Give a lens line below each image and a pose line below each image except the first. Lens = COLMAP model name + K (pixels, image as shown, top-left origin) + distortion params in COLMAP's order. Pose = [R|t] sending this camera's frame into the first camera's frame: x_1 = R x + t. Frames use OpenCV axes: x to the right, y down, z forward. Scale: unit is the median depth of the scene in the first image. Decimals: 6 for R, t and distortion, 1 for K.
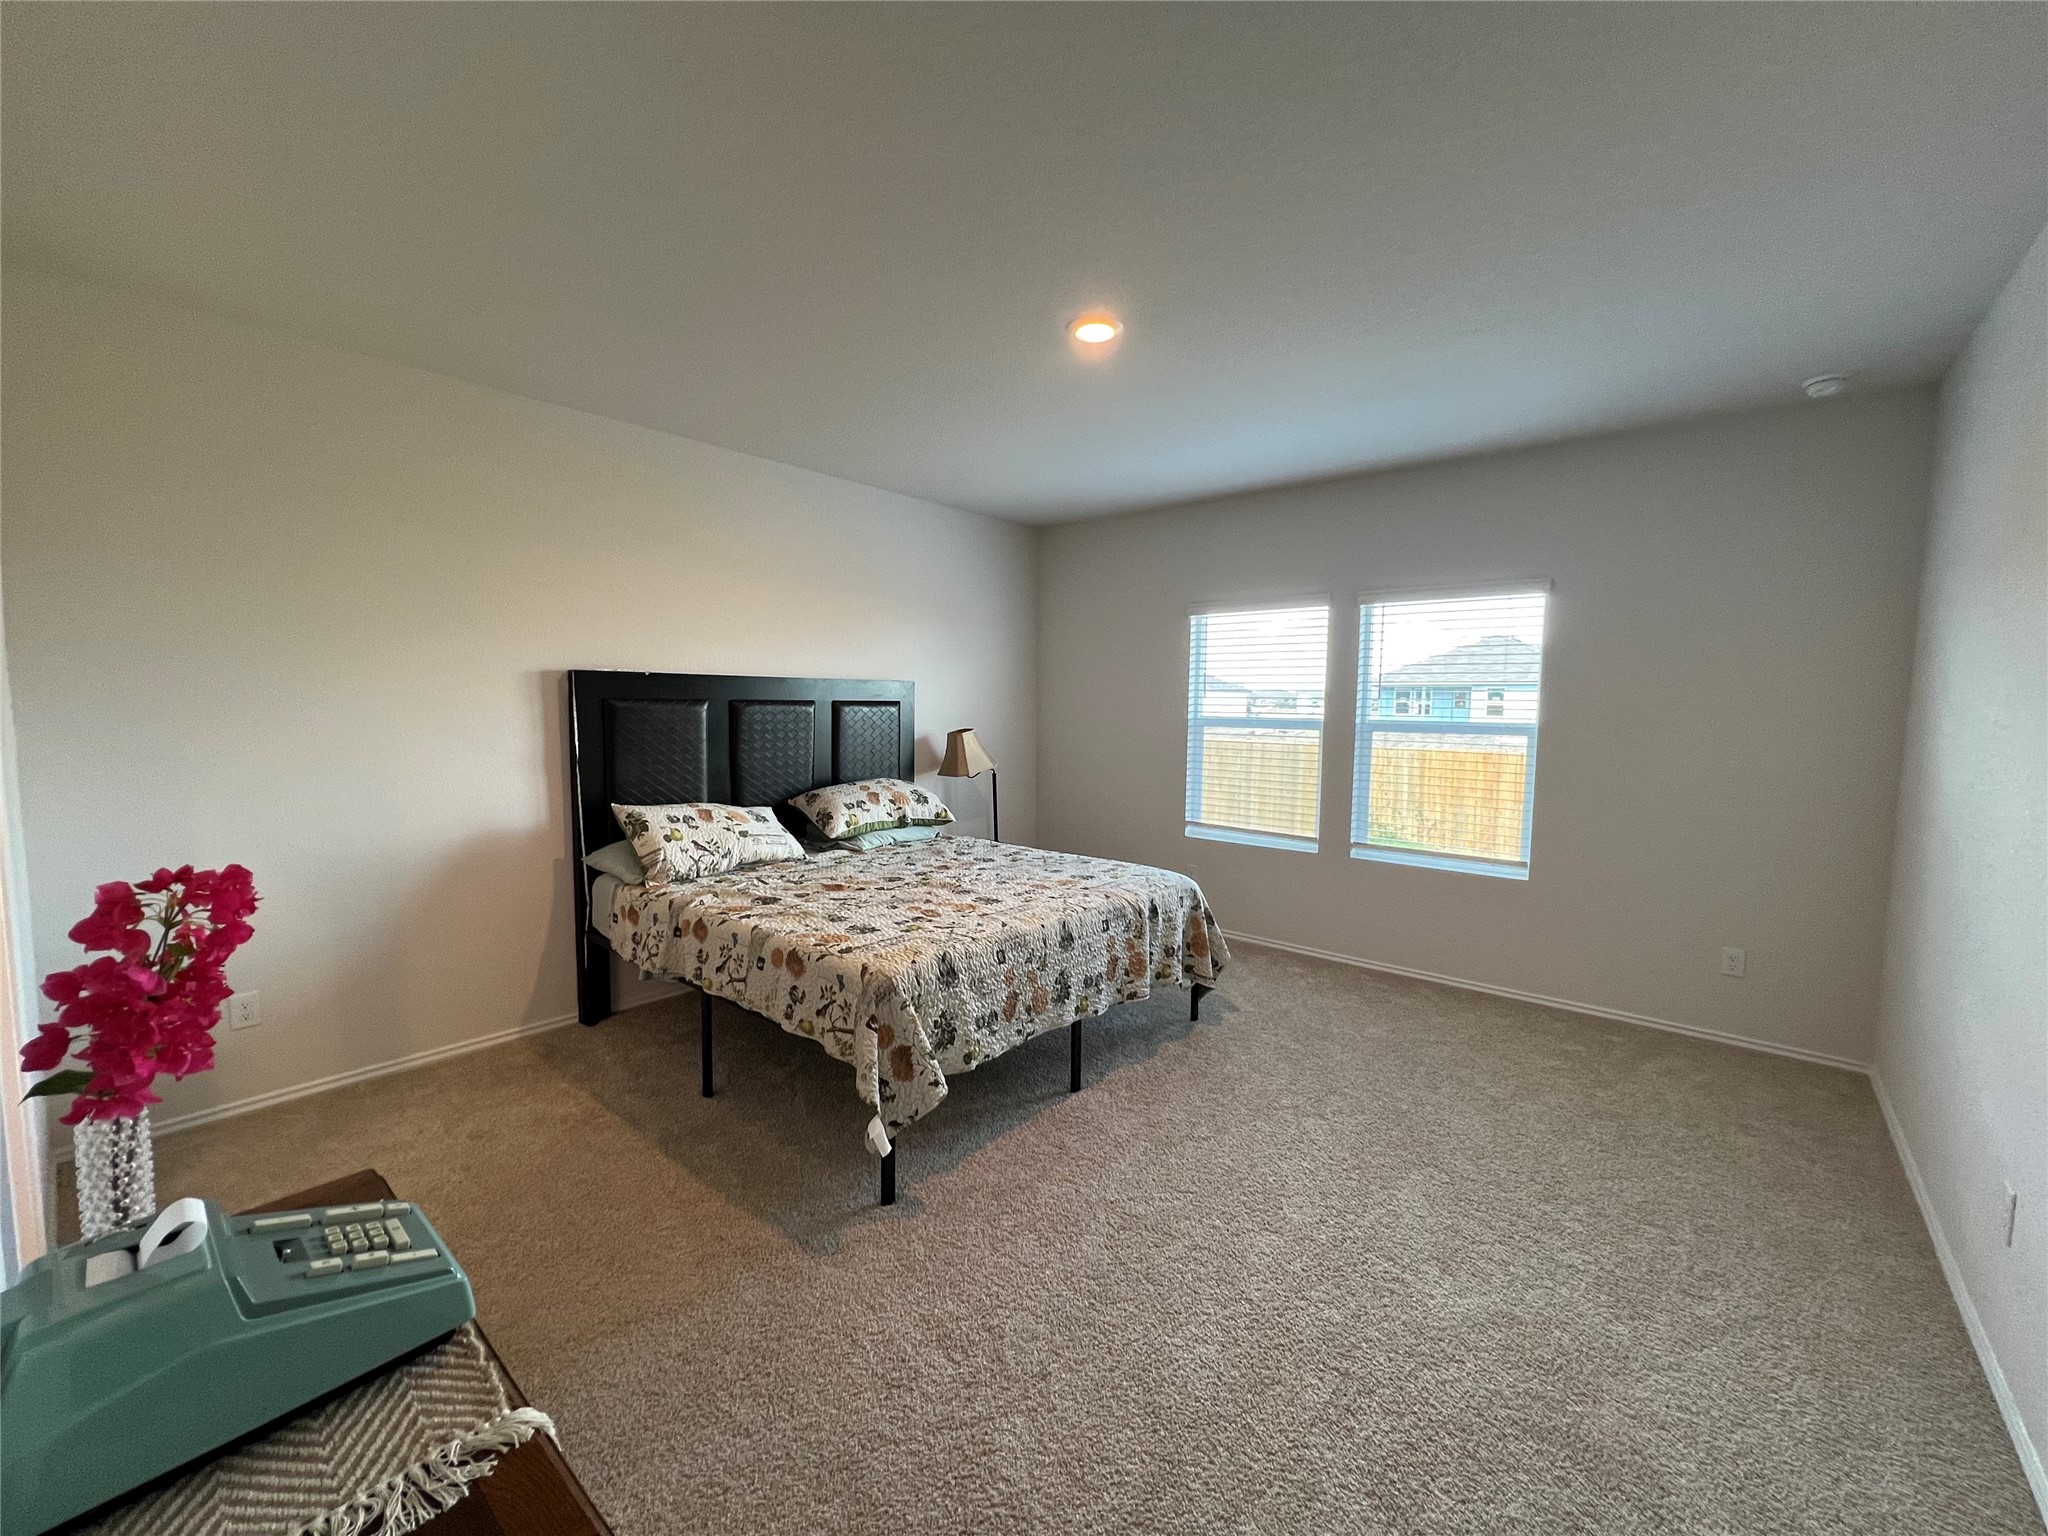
lens RADIAL K [[827.8, 0, 1031.3], [0, 827.8, 762.8], [0, 0, 1]] dist [-0.001560, -0.000016]
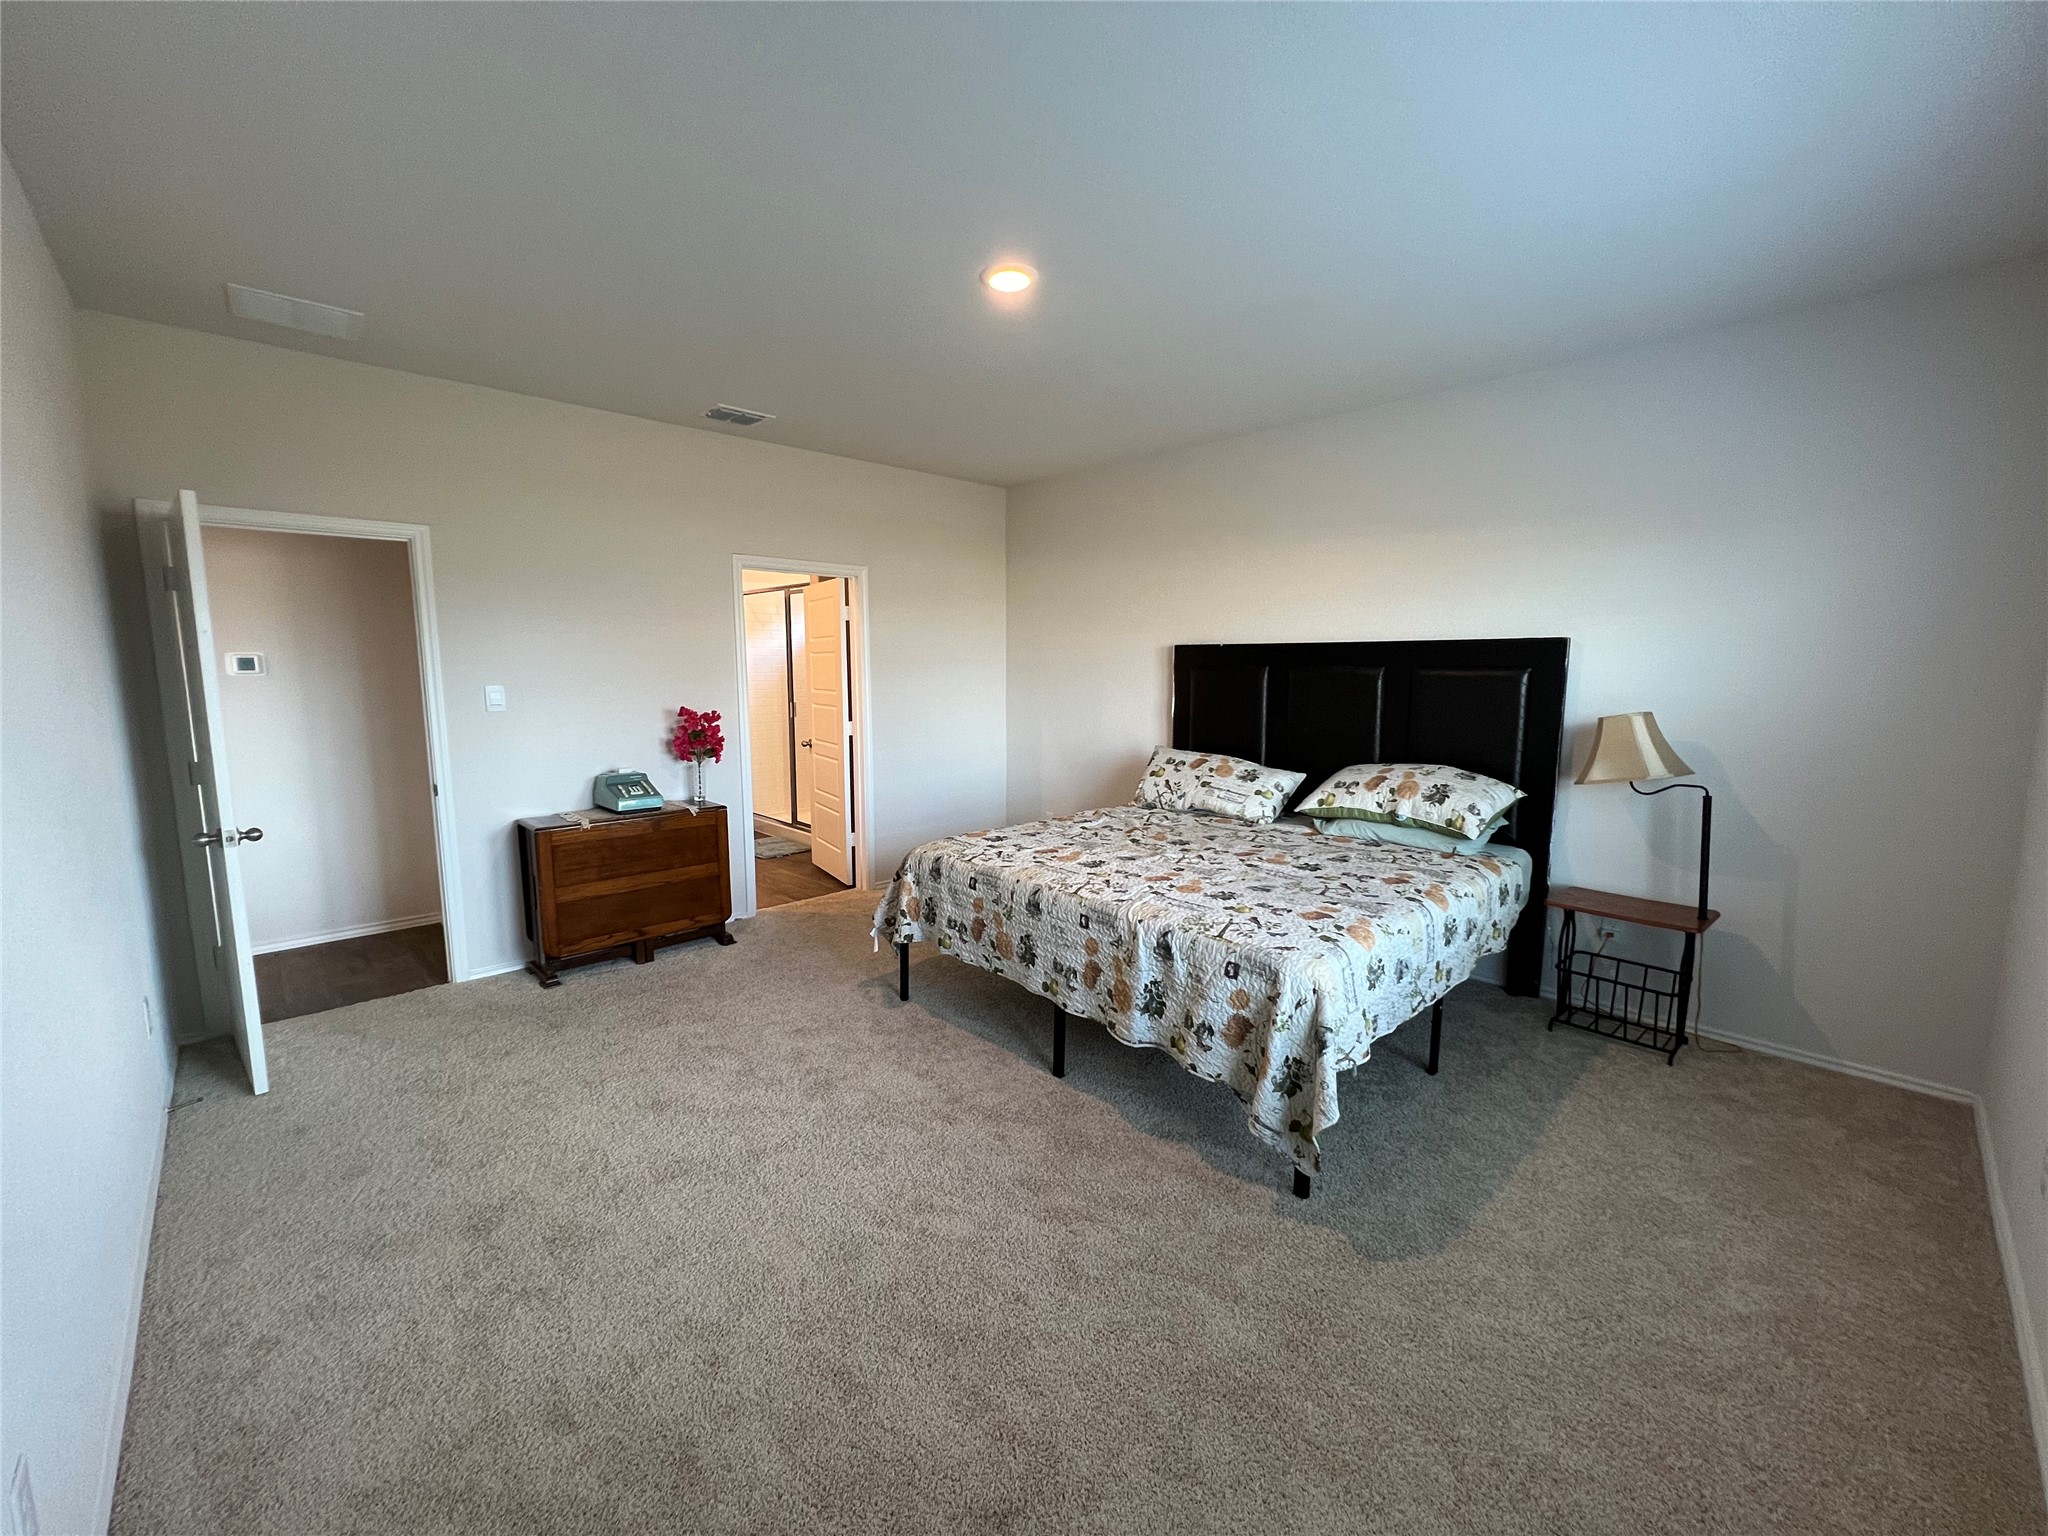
lens RADIAL K [[818.5, 0, 1032.2], [0, 818.5, 772.8], [0, 0, 1]] dist [0.000072, -0.000005]
pose [[-0.099033, 0.118837, -0.987963, 0.953905], [-0.079767, 0.988700, 0.126922, -0.065593], [0.991882, 0.091376, -0.088435, 1.031490]]
